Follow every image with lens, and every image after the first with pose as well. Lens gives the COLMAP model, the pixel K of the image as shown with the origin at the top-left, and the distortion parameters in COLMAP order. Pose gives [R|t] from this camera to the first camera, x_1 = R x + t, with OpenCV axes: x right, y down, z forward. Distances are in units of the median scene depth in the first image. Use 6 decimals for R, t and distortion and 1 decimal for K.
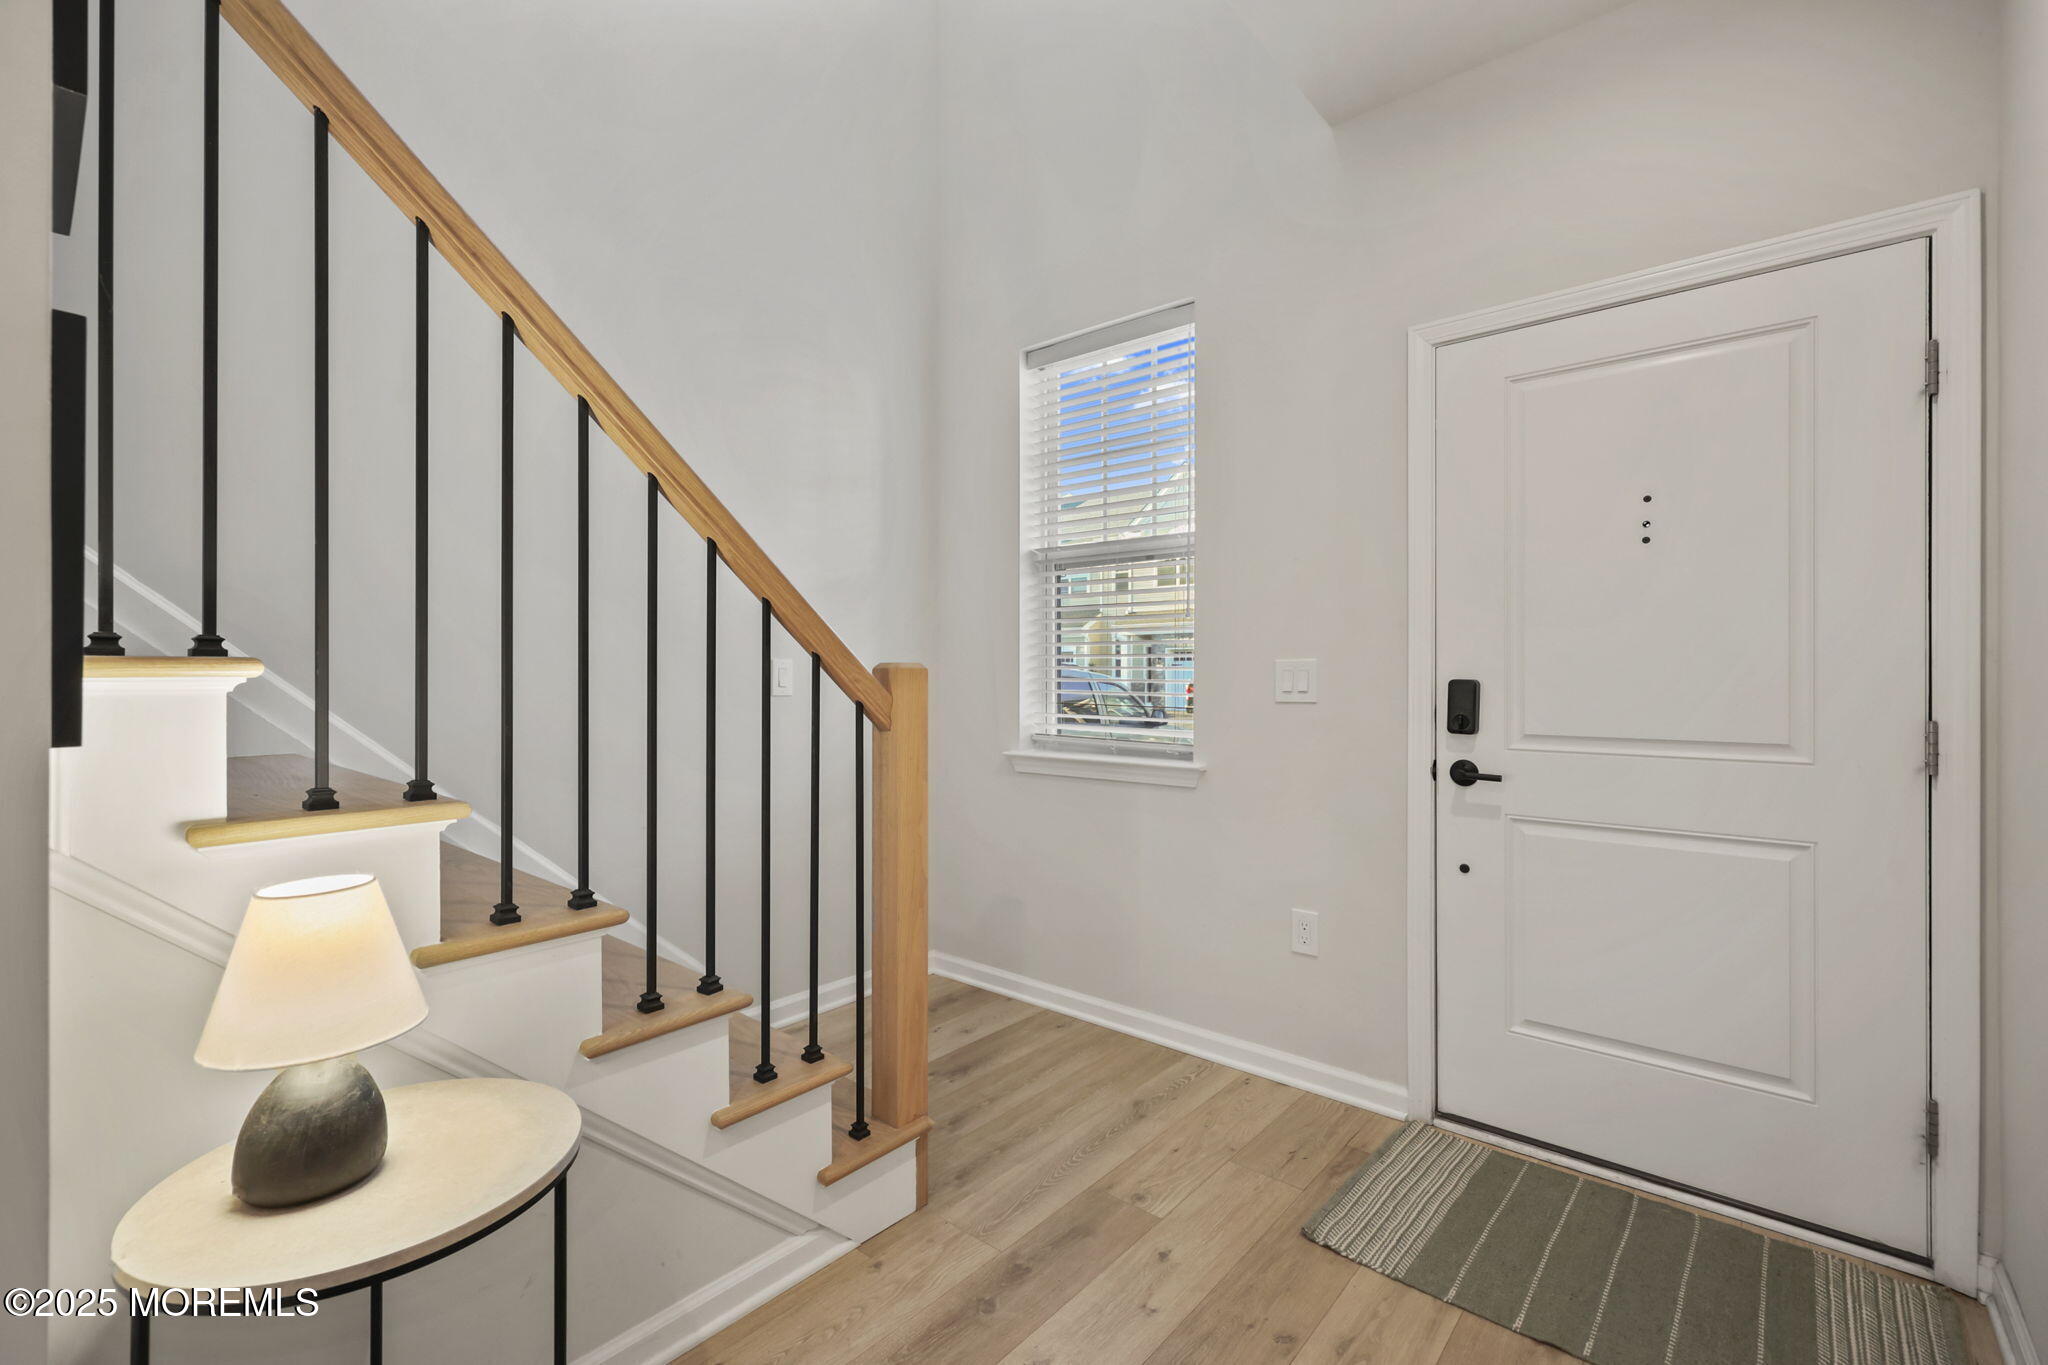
lens RADIAL K [[891.5, 0, 1021.6], [0, 891.5, 681.6], [0, 0, 1]] dist [0.000543, 0.000304]
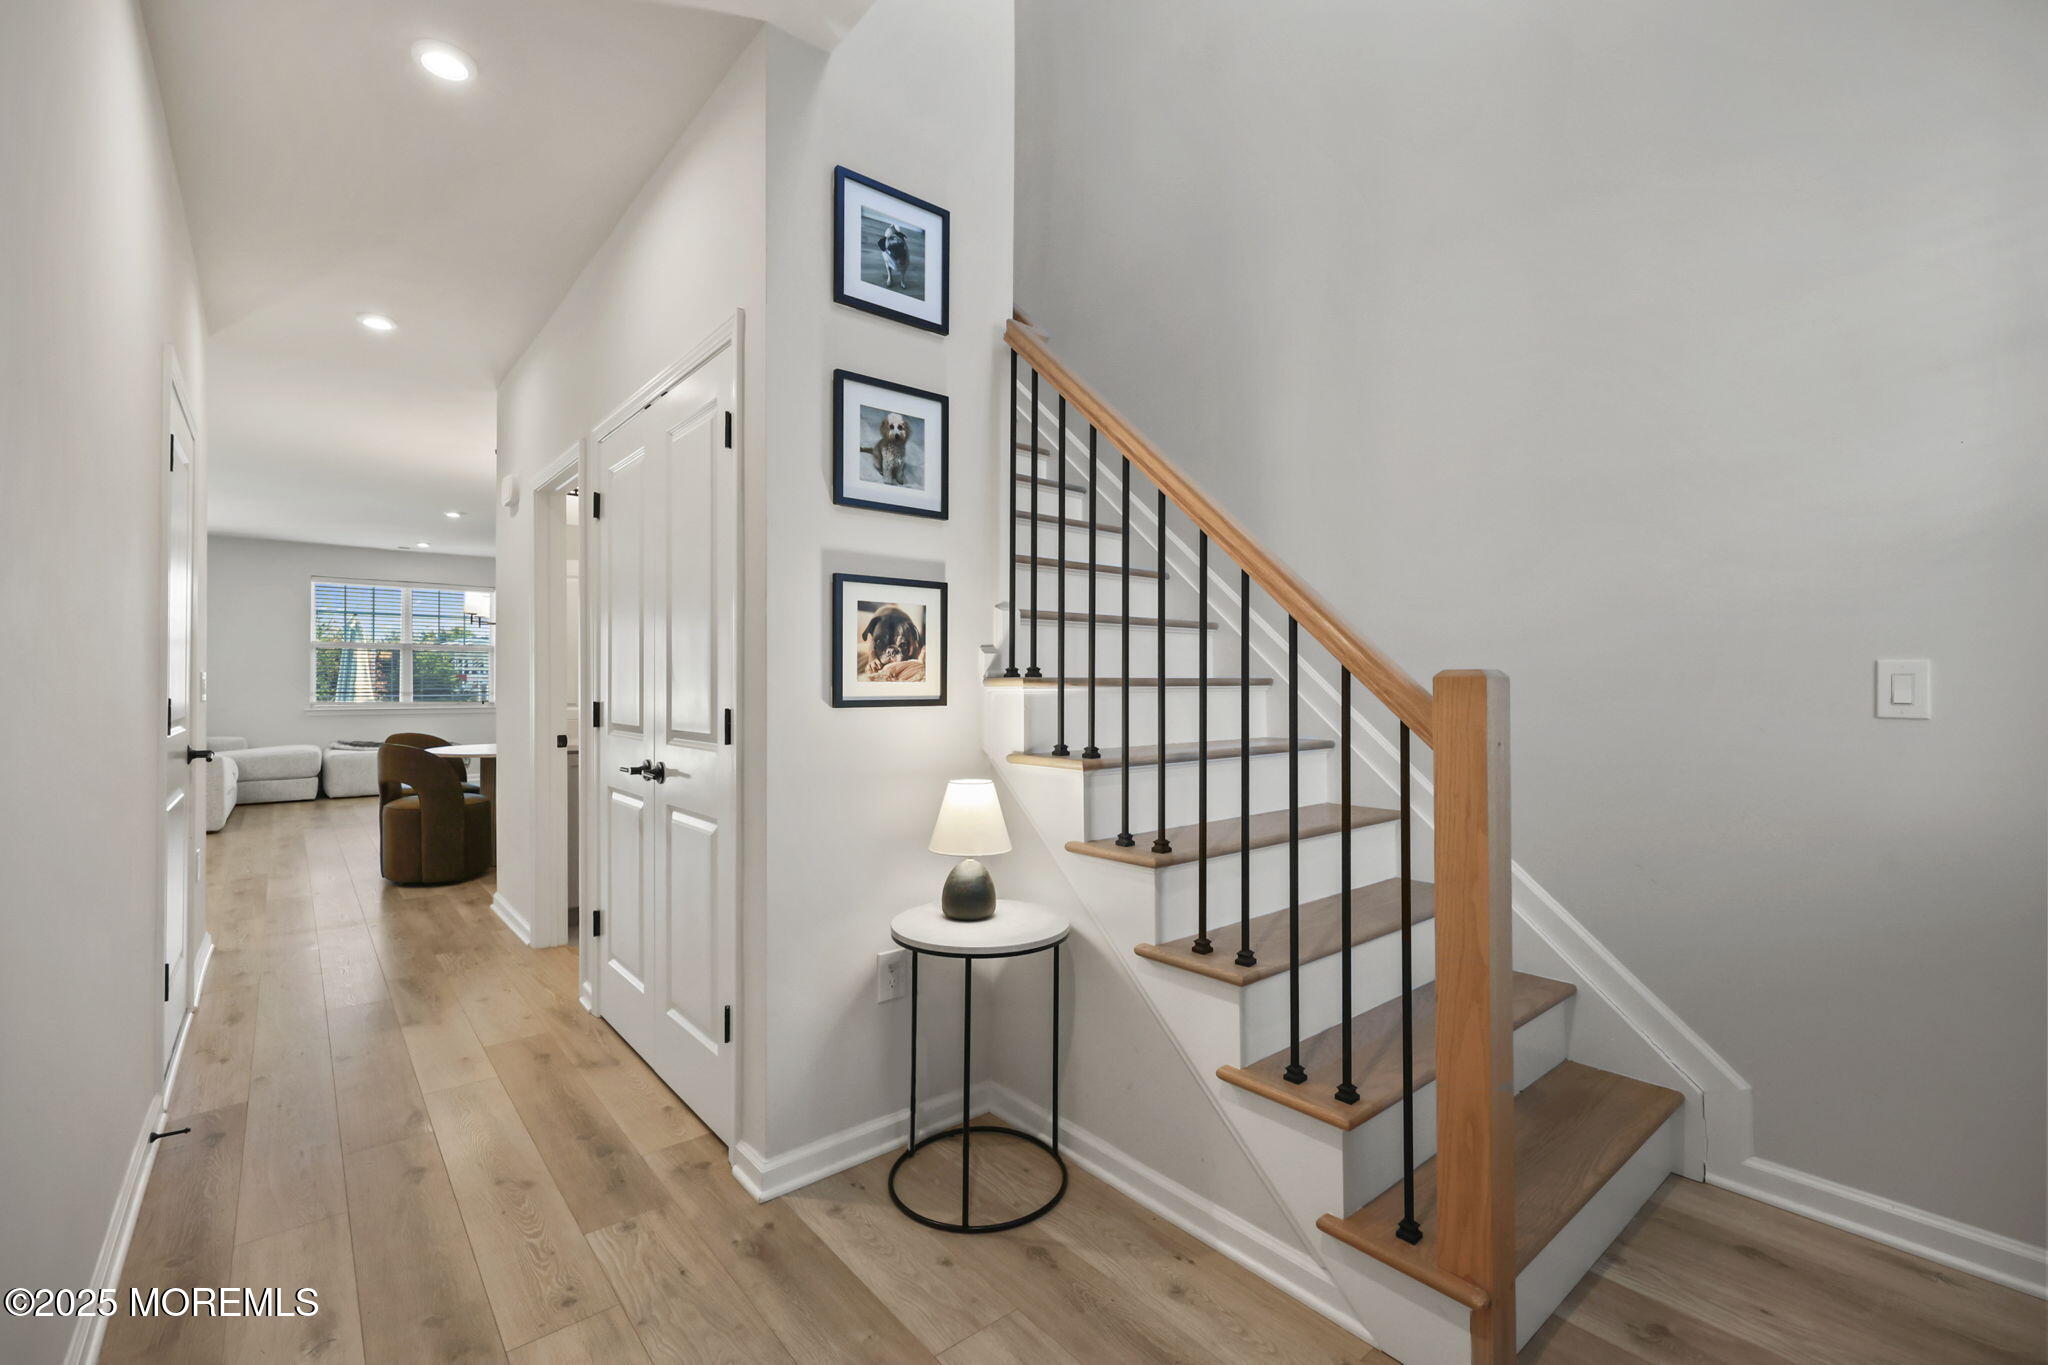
lens RADIAL K [[891.5, 0, 1028.8], [0, 891.5, 690.2], [0, 0, 1]] dist [0.000543, 0.000304]
pose [[-0.168112, 0.008393, -0.985732, 0.808646], [-0.005479, 0.999940, 0.009448, -0.011599], [0.985753, 0.006989, -0.168056, 0.908725]]
